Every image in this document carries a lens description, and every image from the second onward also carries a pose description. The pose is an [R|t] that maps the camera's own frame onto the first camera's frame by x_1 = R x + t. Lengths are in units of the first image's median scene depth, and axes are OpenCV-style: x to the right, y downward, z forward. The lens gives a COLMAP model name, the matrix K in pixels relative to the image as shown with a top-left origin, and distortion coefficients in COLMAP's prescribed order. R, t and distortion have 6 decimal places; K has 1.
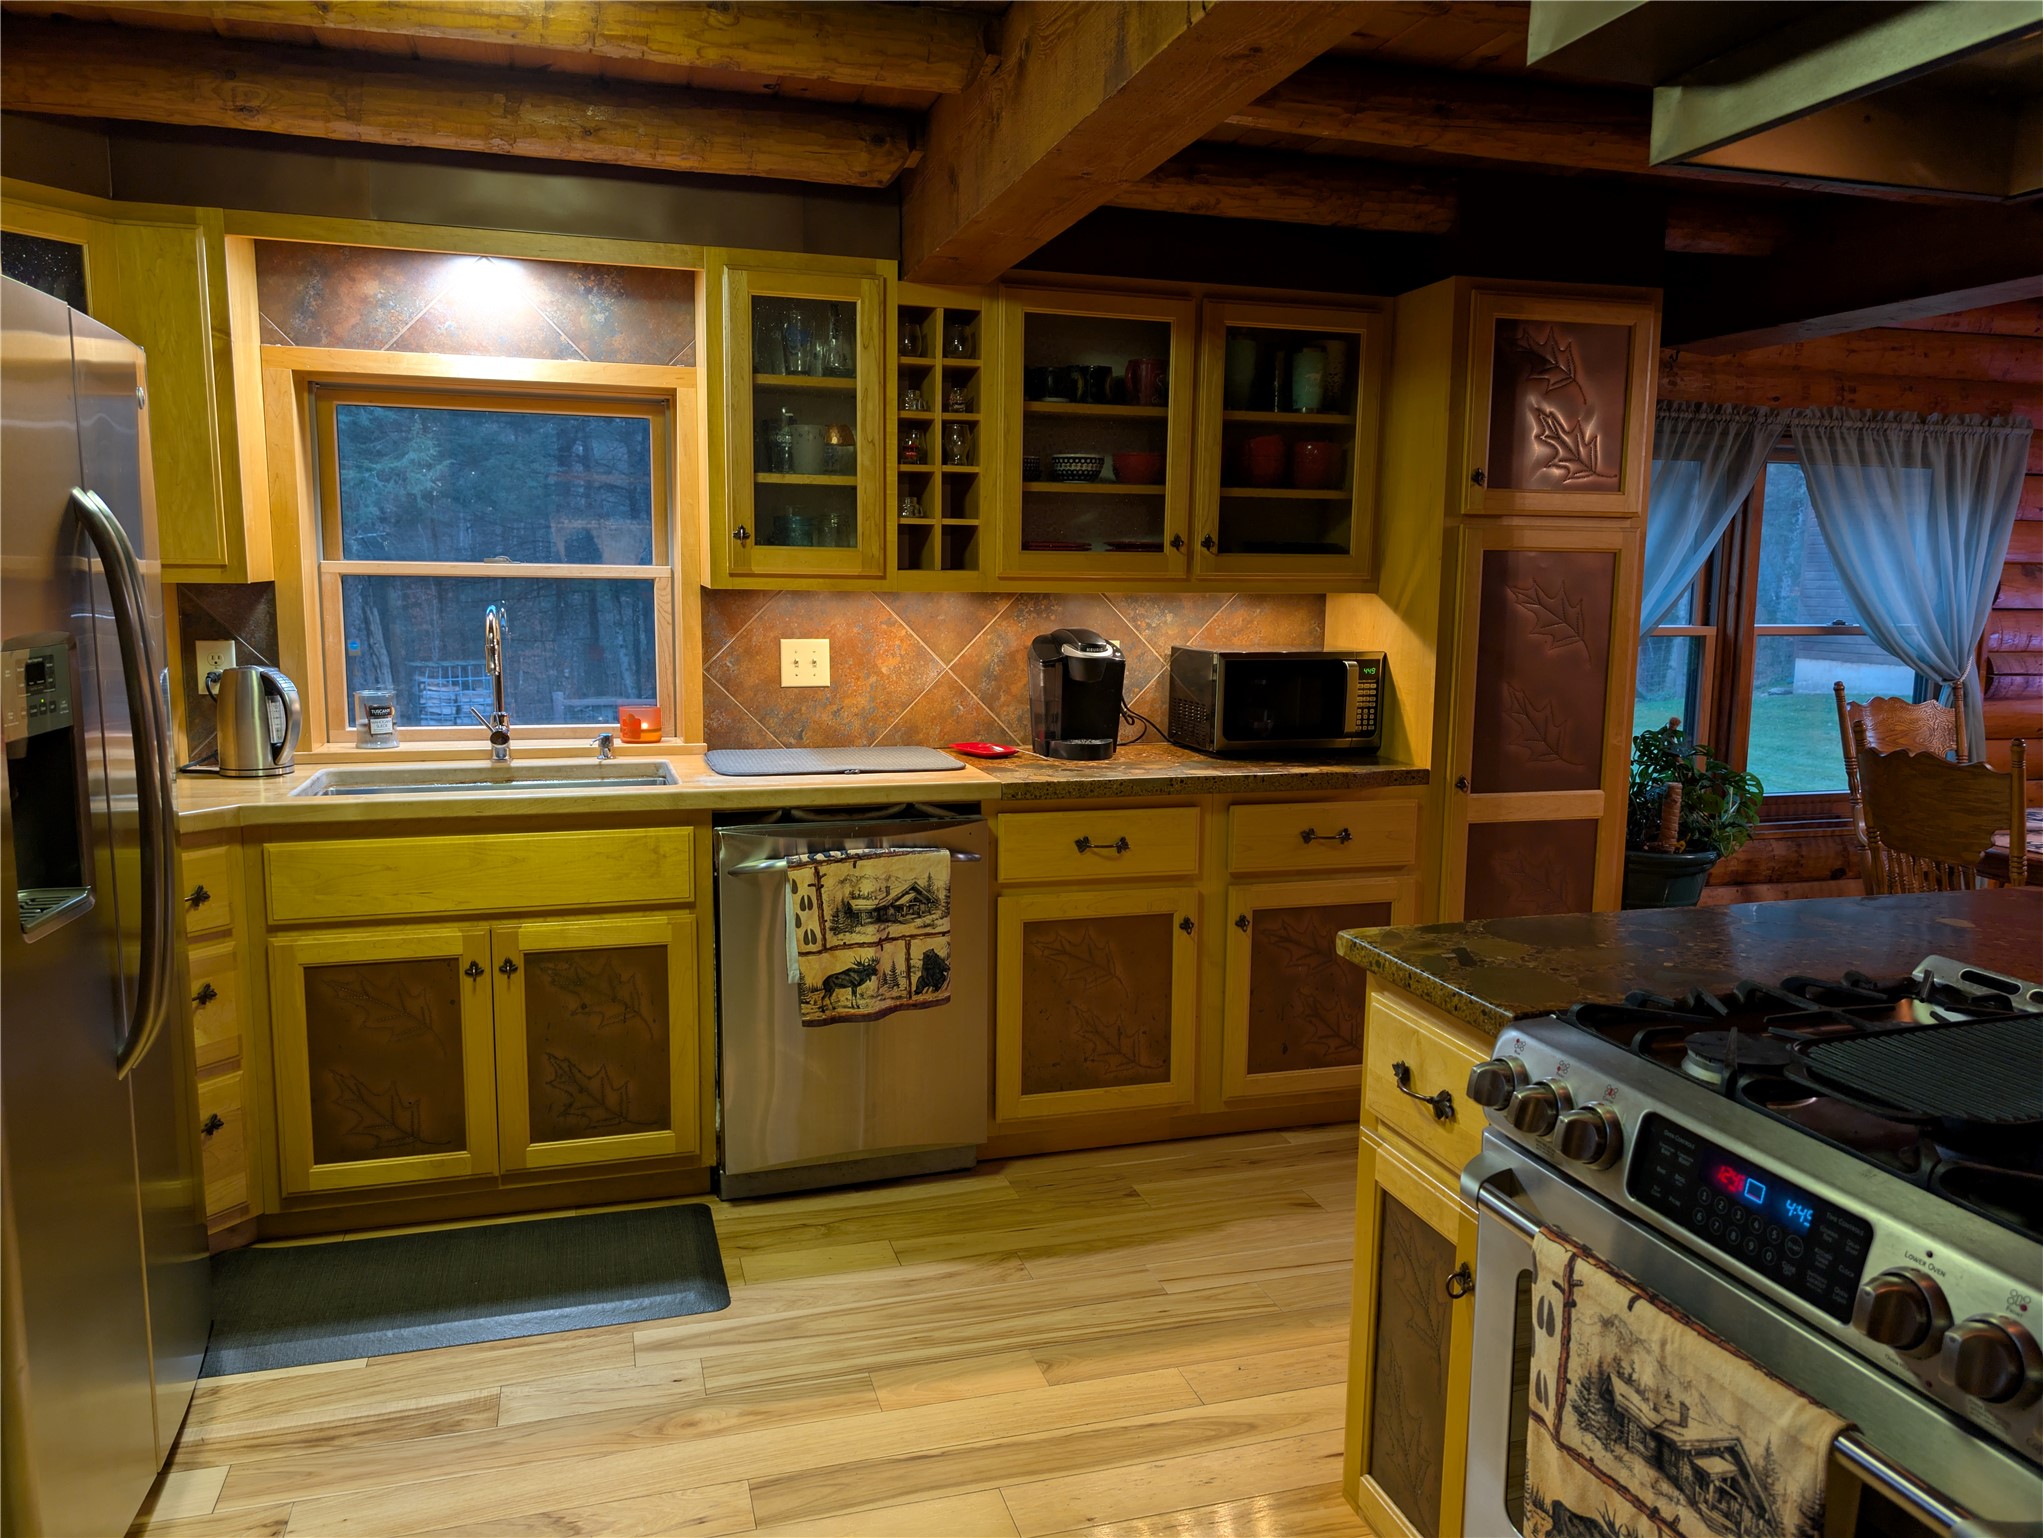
lens RADIAL K [[1478.4, 0, 1026.0], [0, 1478.4, 769.4], [0, 0, 1]] dist [0.043039, -0.034024]
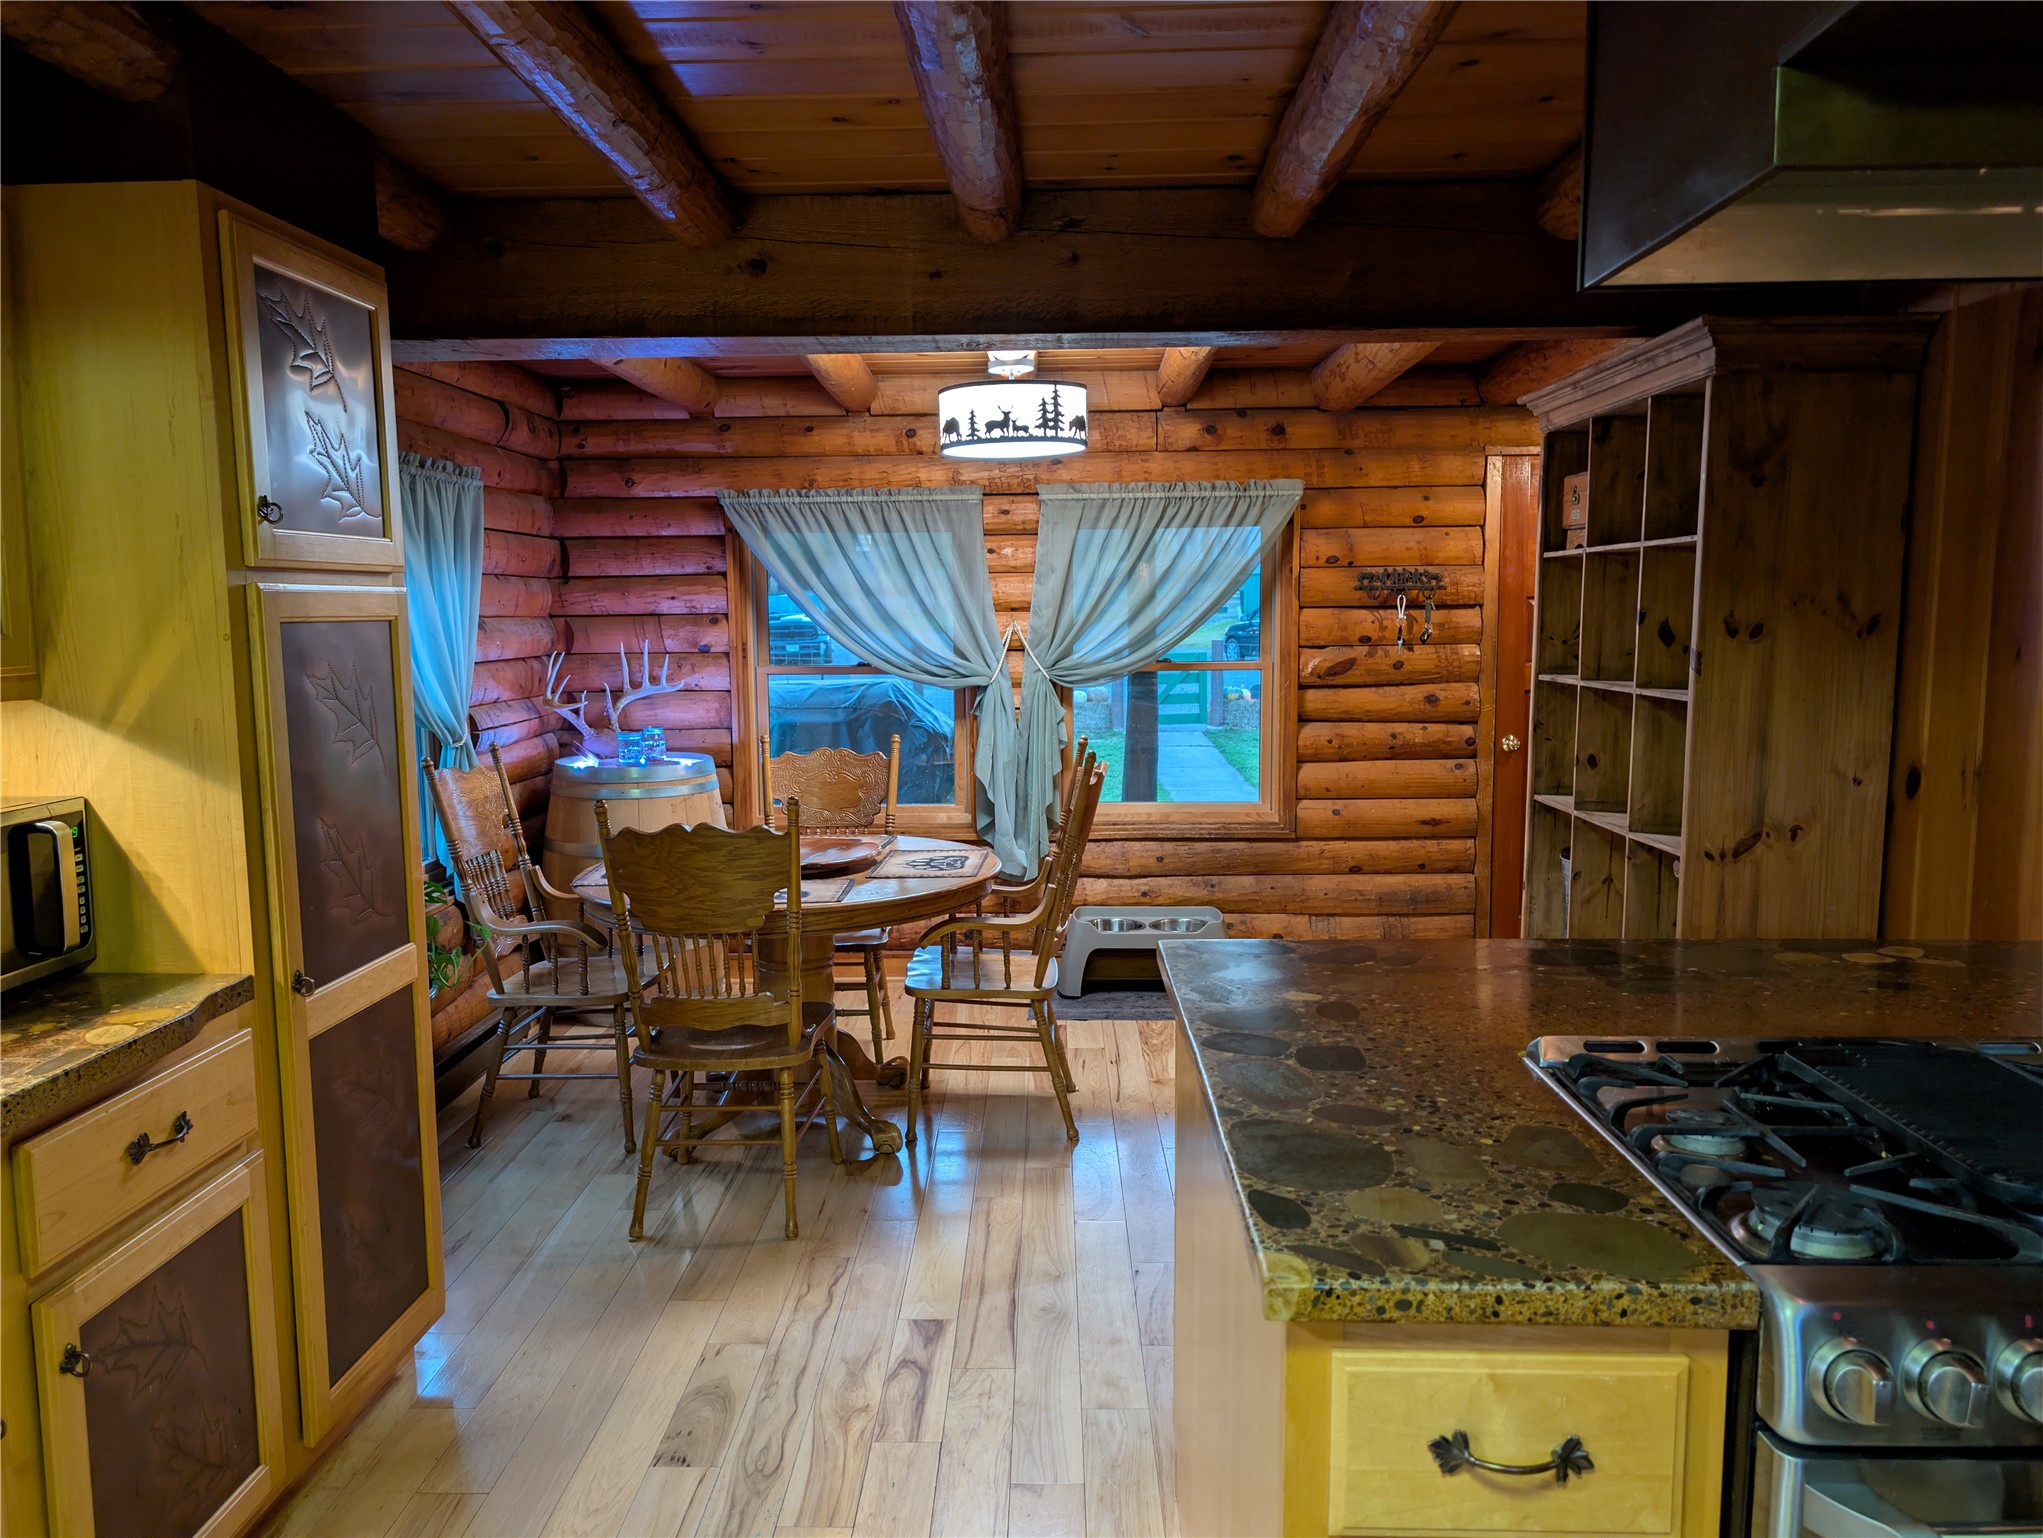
lens RADIAL K [[1478.4, 0, 1015.5], [0, 1478.4, 767.6], [0, 0, 1]] dist [0.043039, -0.034024]
pose [[0.324627, -0.120451, 0.938141, -0.201455], [0.144182, 0.986568, 0.076776, -0.087729], [-0.934788, 0.110340, 0.337634, 0.483297]]
